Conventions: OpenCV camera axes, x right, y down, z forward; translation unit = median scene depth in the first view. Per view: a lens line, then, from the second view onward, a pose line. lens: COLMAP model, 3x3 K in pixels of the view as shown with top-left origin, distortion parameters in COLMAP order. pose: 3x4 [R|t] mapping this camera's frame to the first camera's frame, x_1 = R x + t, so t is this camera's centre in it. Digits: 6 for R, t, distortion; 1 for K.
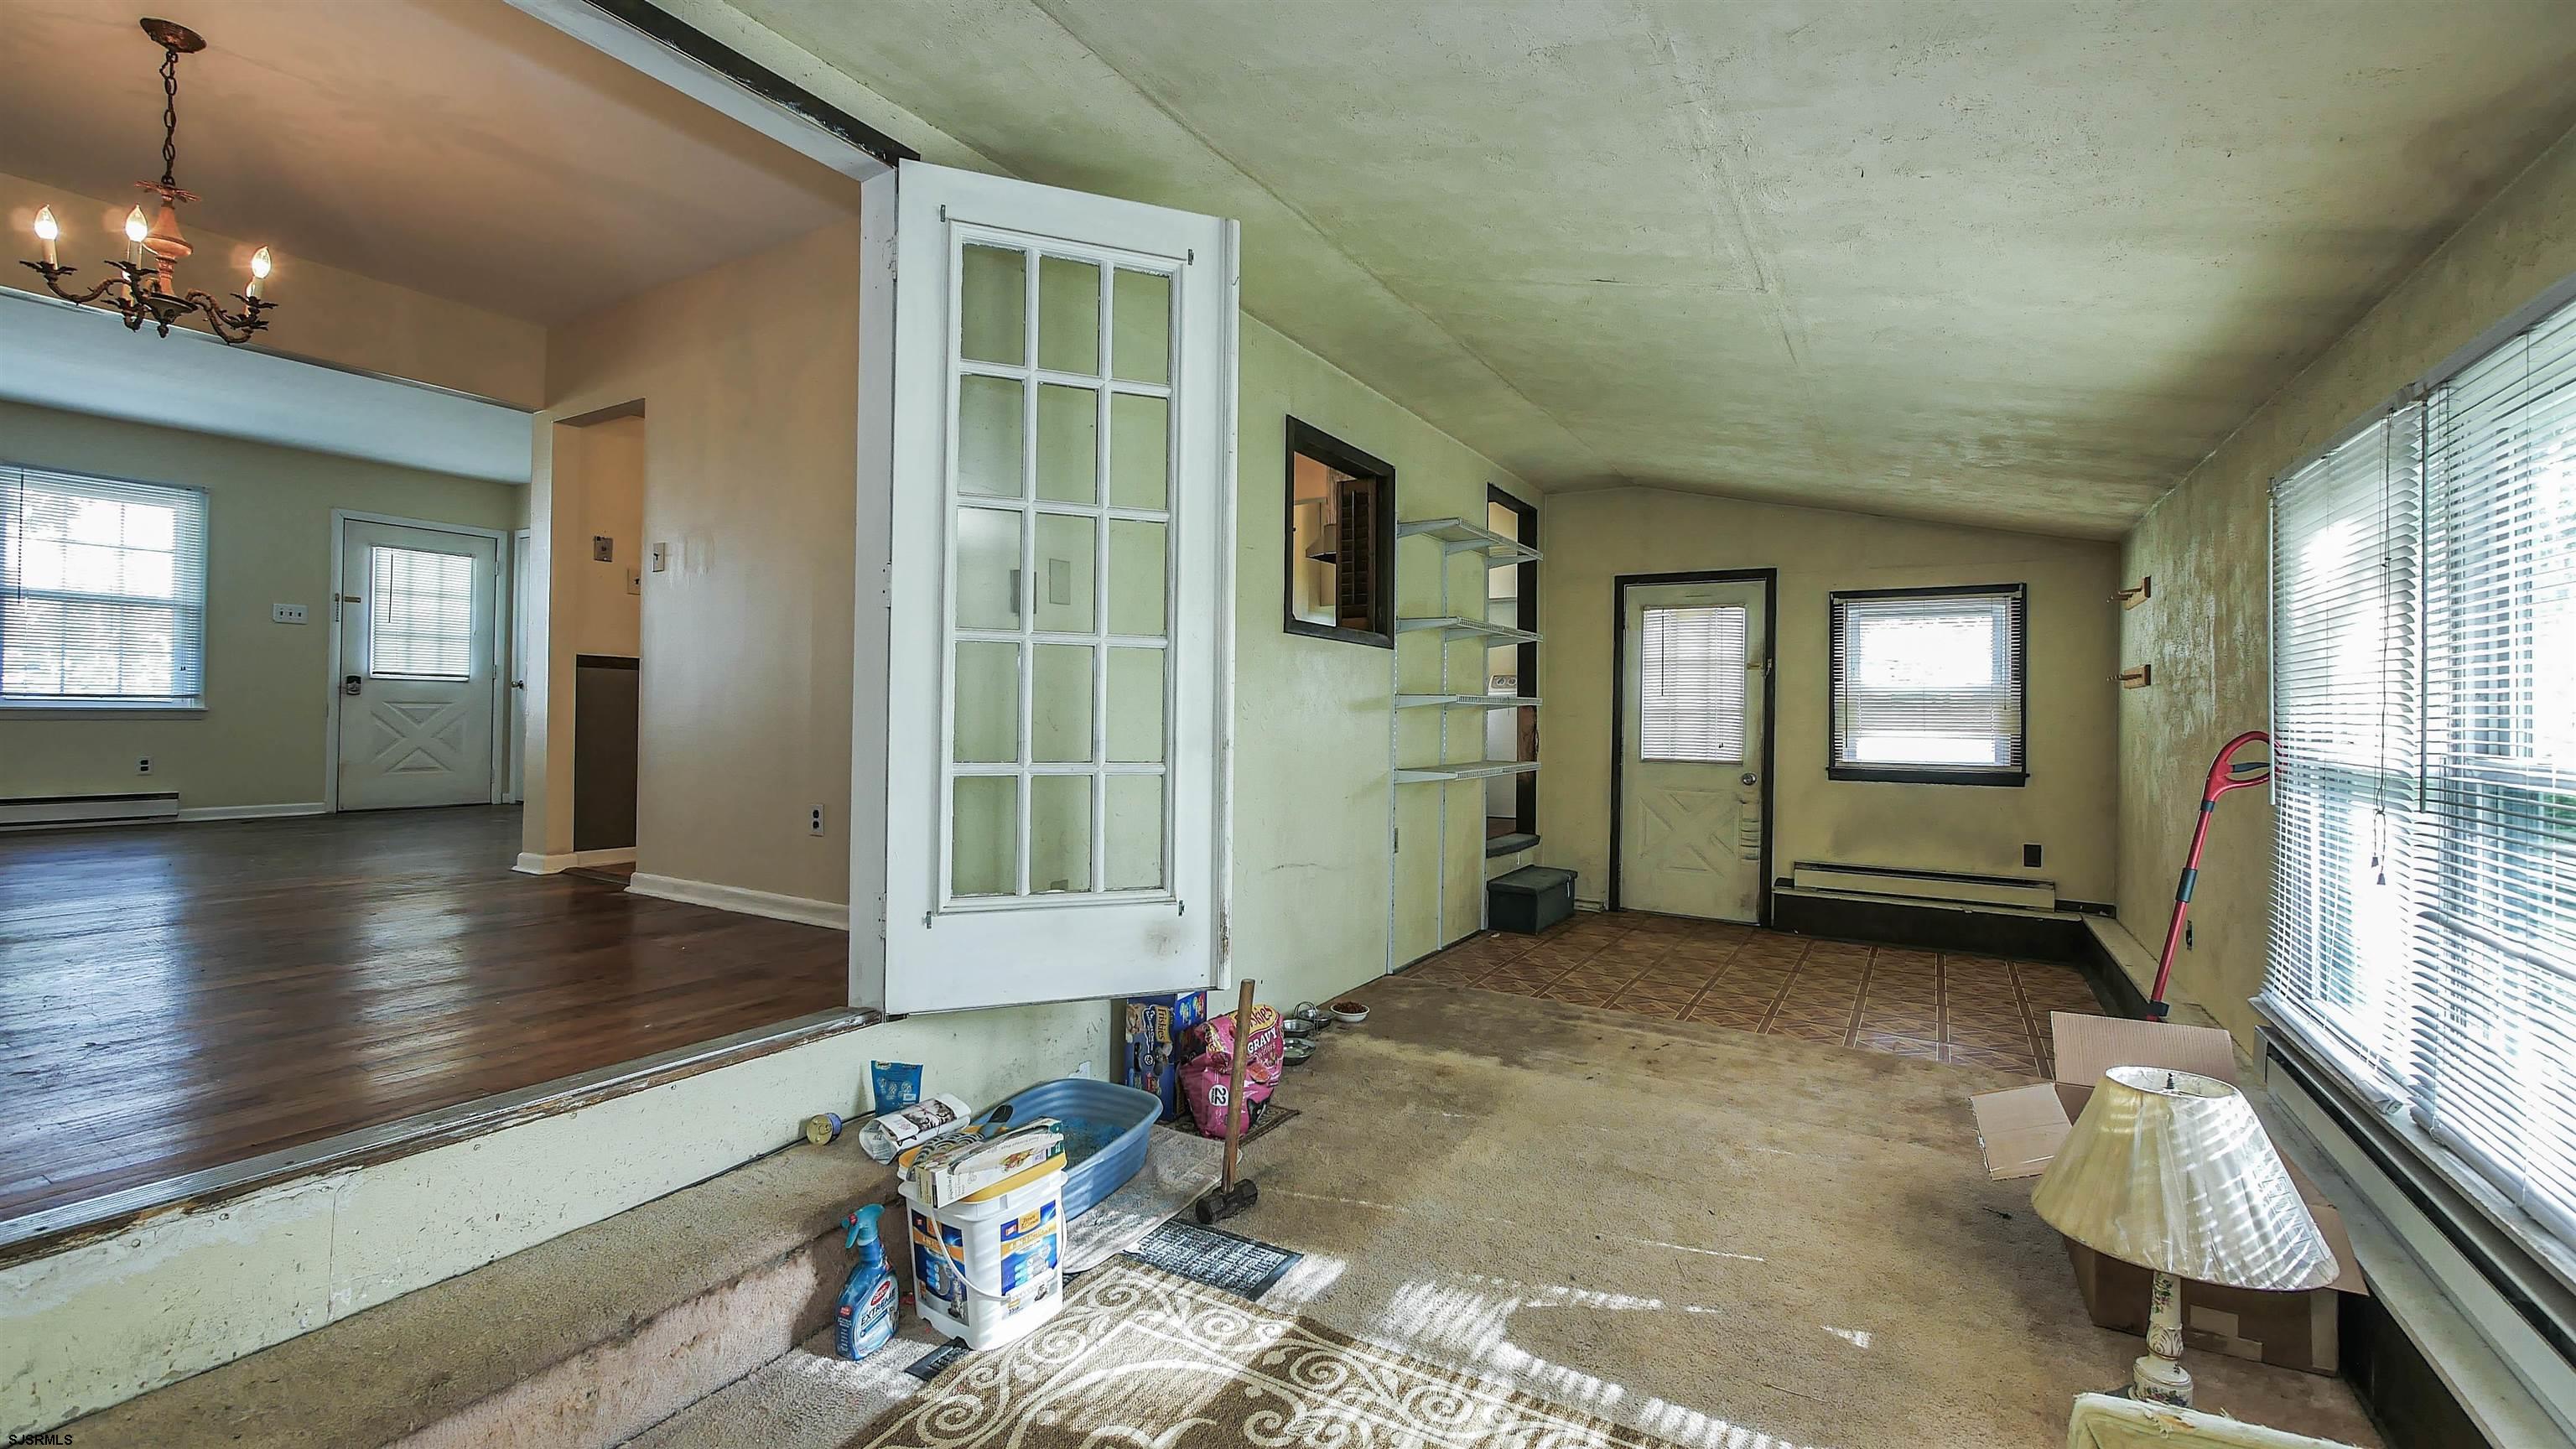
lens RADIAL K [[1058.3, 0, 1301.7], [0, 1058.3, 706.0], [0, 0, 1]] dist [-0.006702, 0.000700]
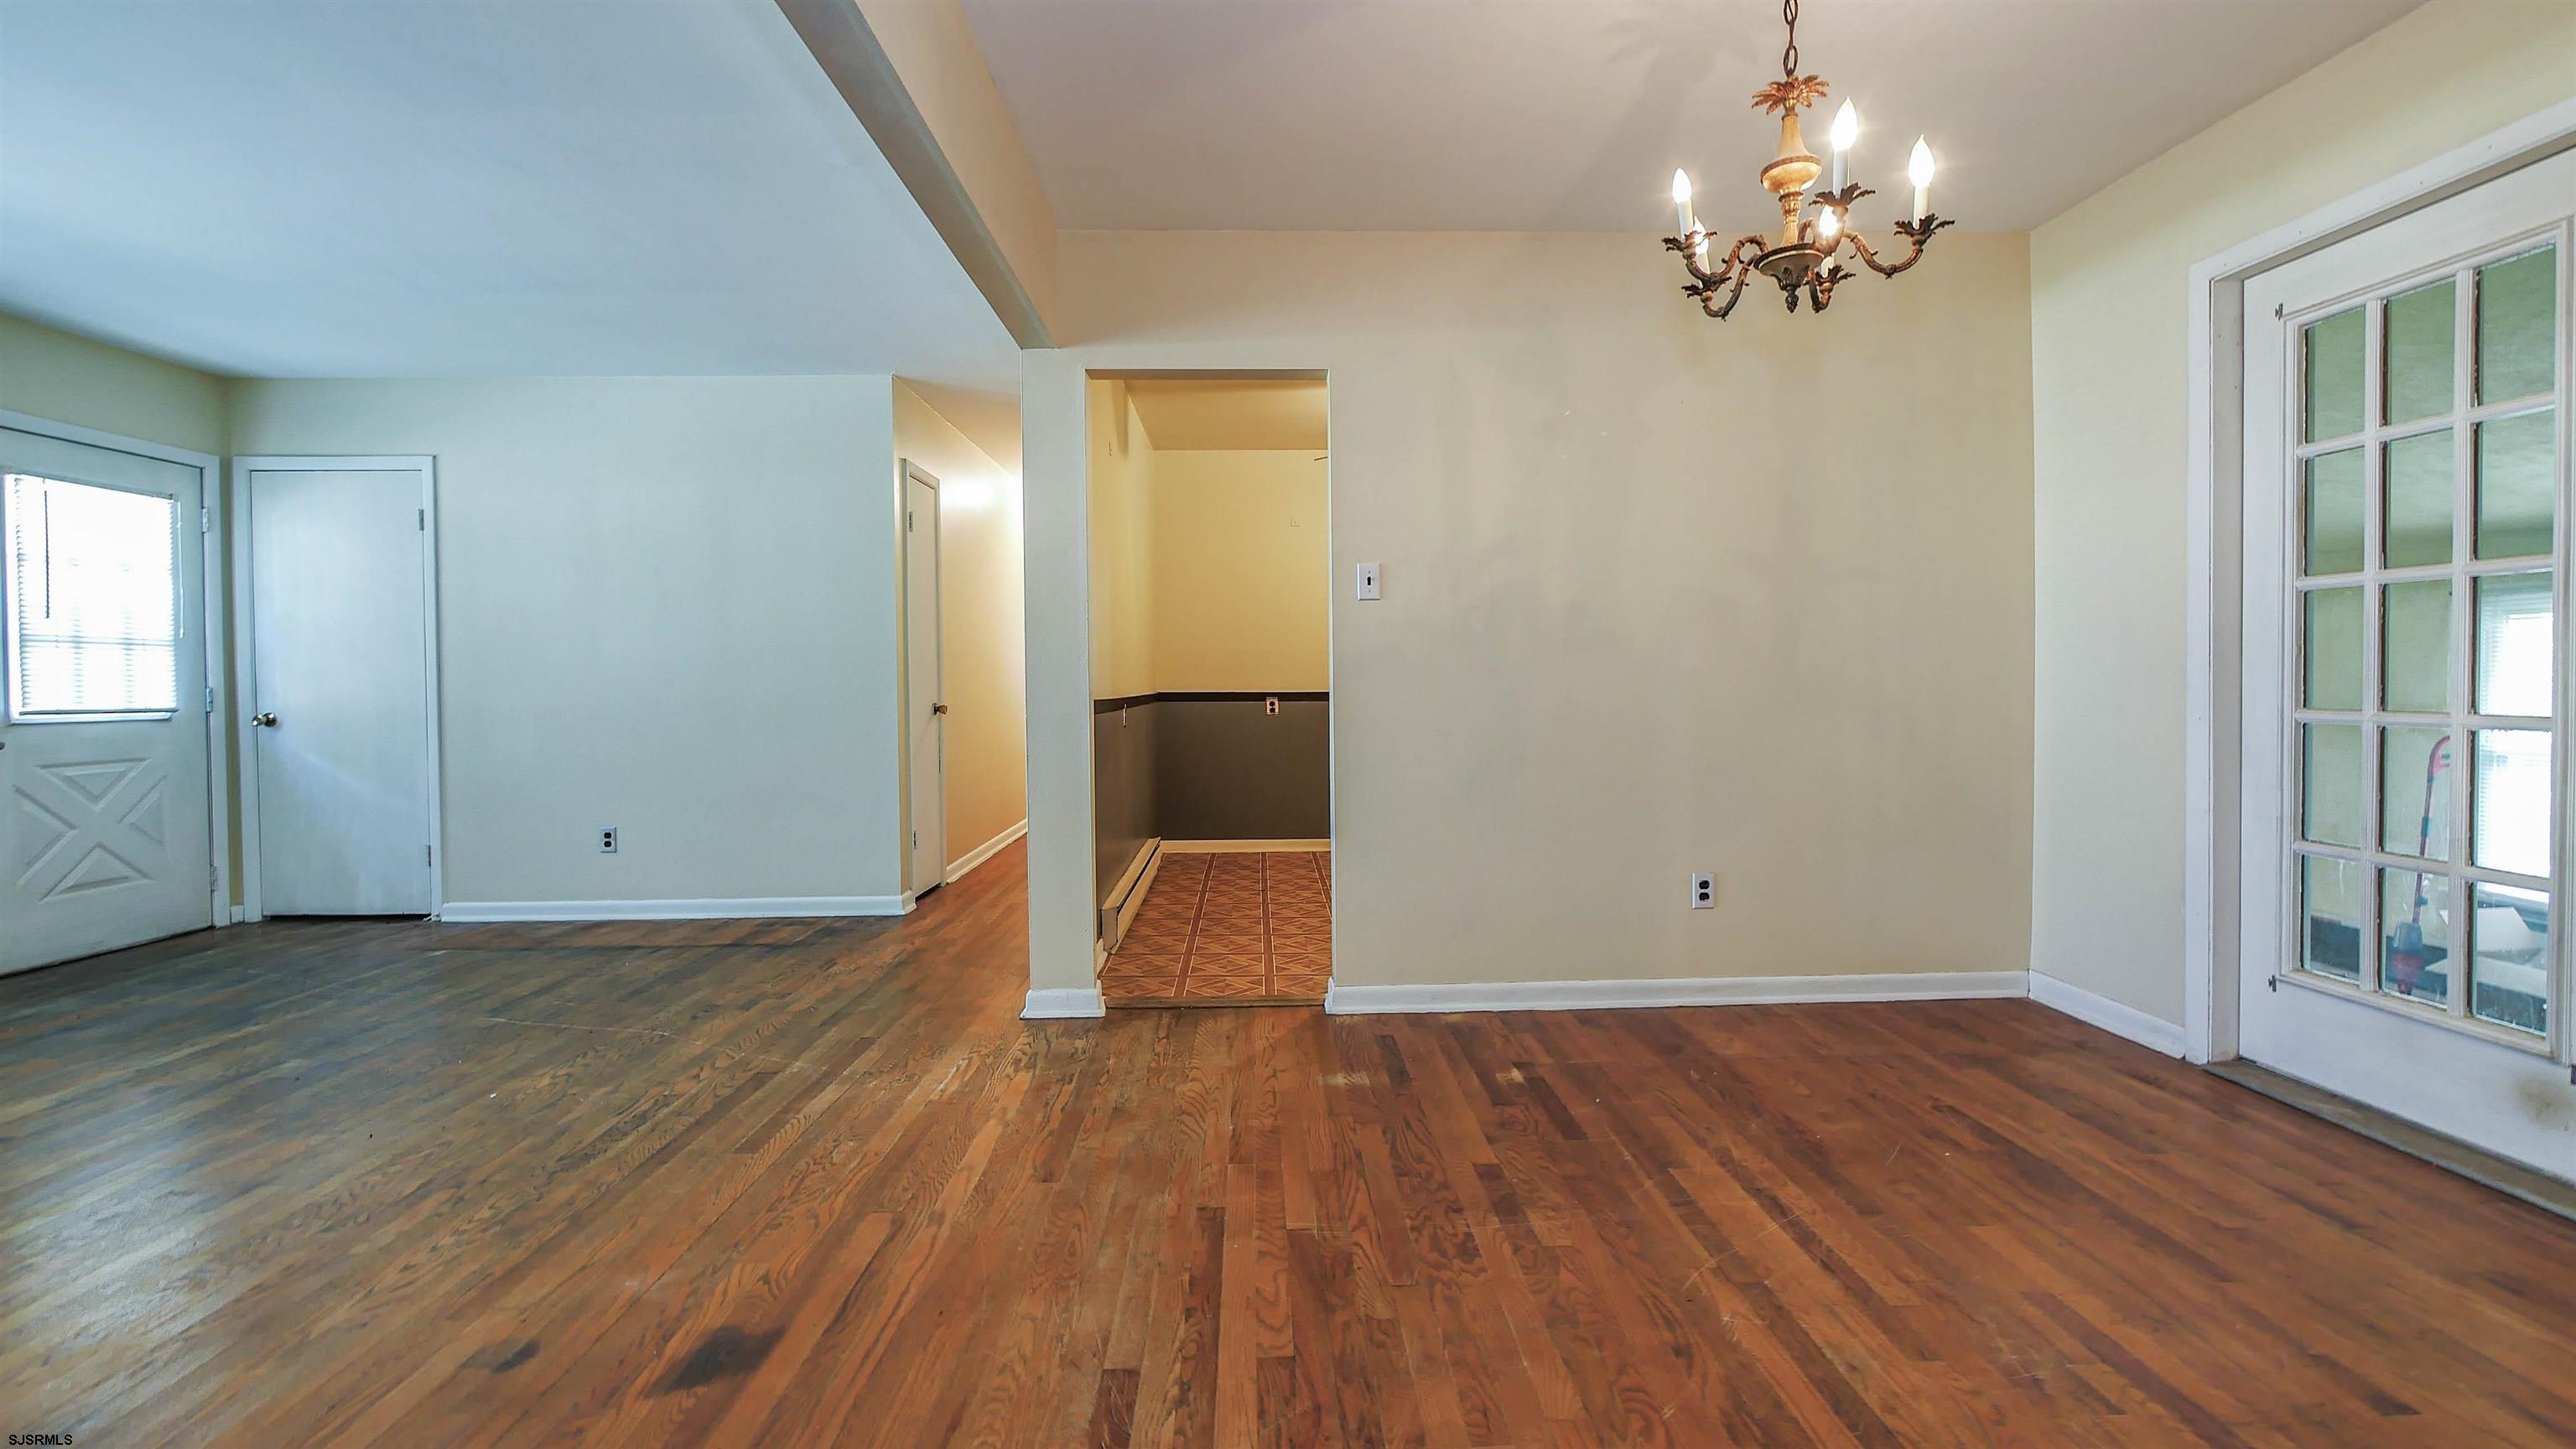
lens RADIAL K [[1058.3, 0, 1287.0], [0, 1058.3, 707.4], [0, 0, 1]] dist [-0.006702, 0.000700]
pose [[0.845361, -0.034290, 0.533094, -0.626953], [0.015618, 0.999098, 0.039497, -0.045711], [-0.533967, -0.025063, 0.845134, 0.218617]]
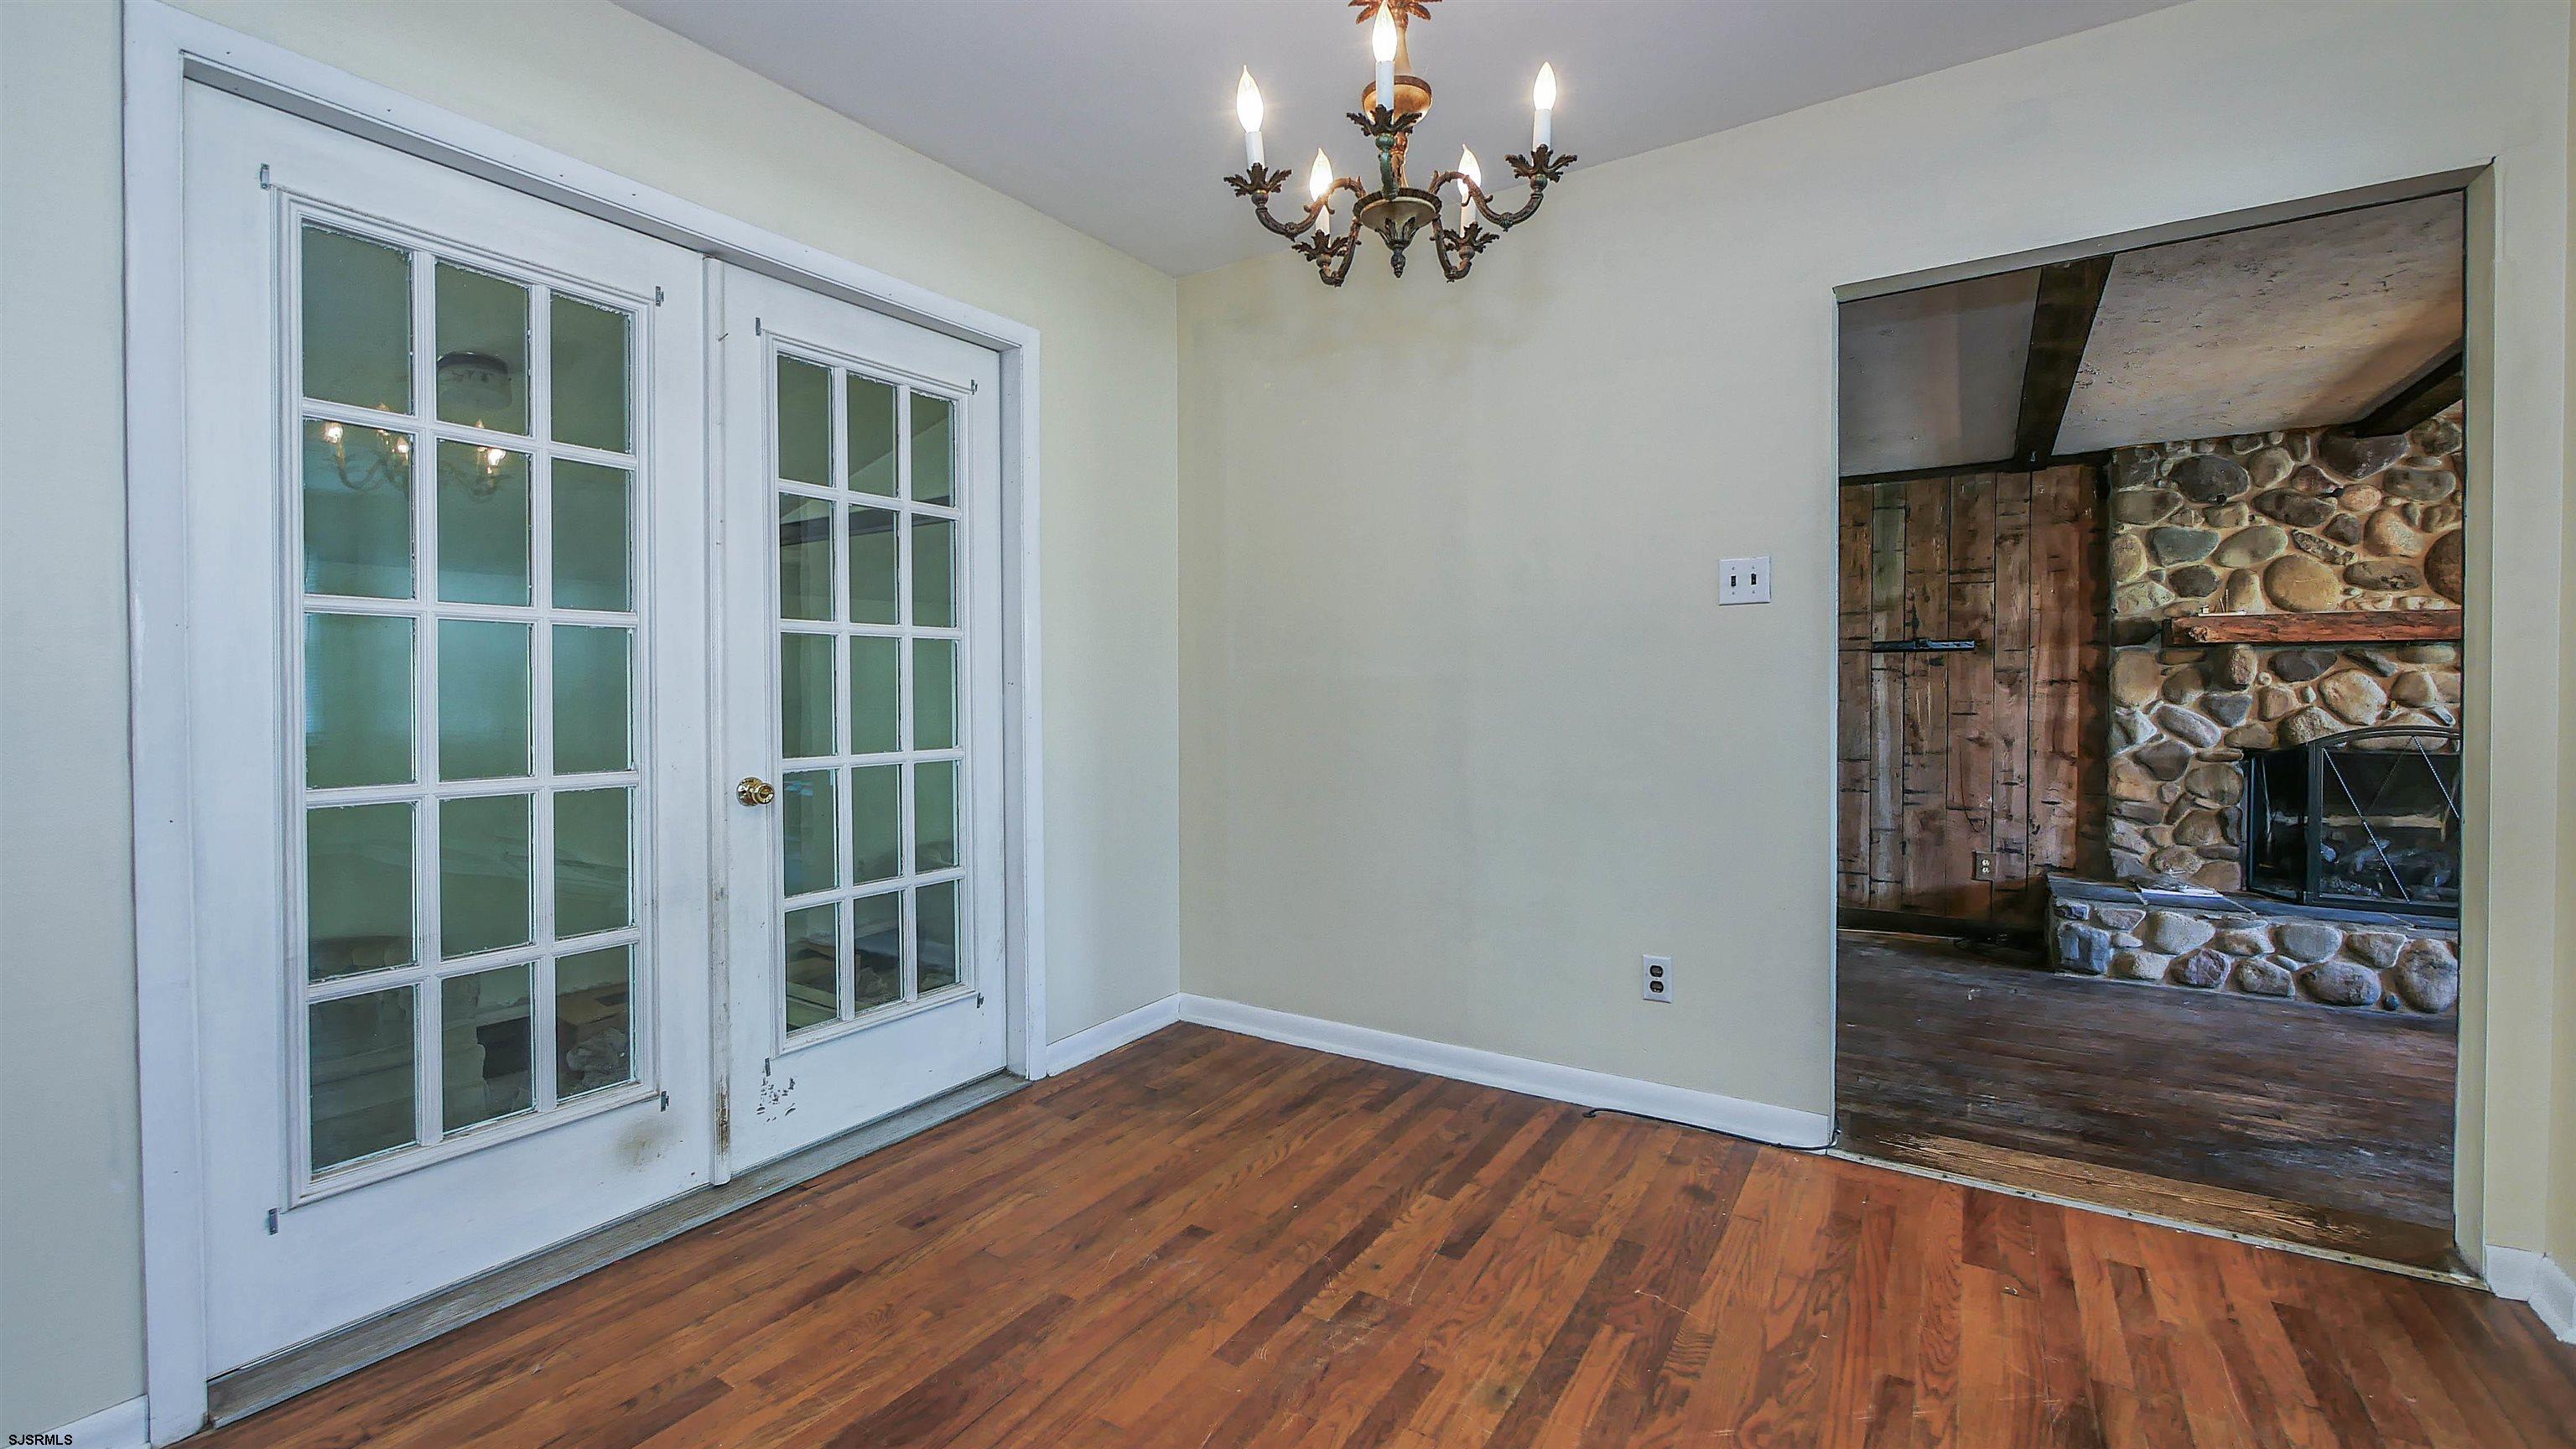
lens RADIAL K [[1058.3, 0, 1275.5], [0, 1058.3, 711.7], [0, 0, 1]] dist [-0.006702, 0.000700]
pose [[-0.998930, -0.010171, 0.045113, -0.380458], [-0.009614, 0.999875, 0.012551, -0.048738], [-0.045235, 0.012104, -0.998903, 0.560489]]
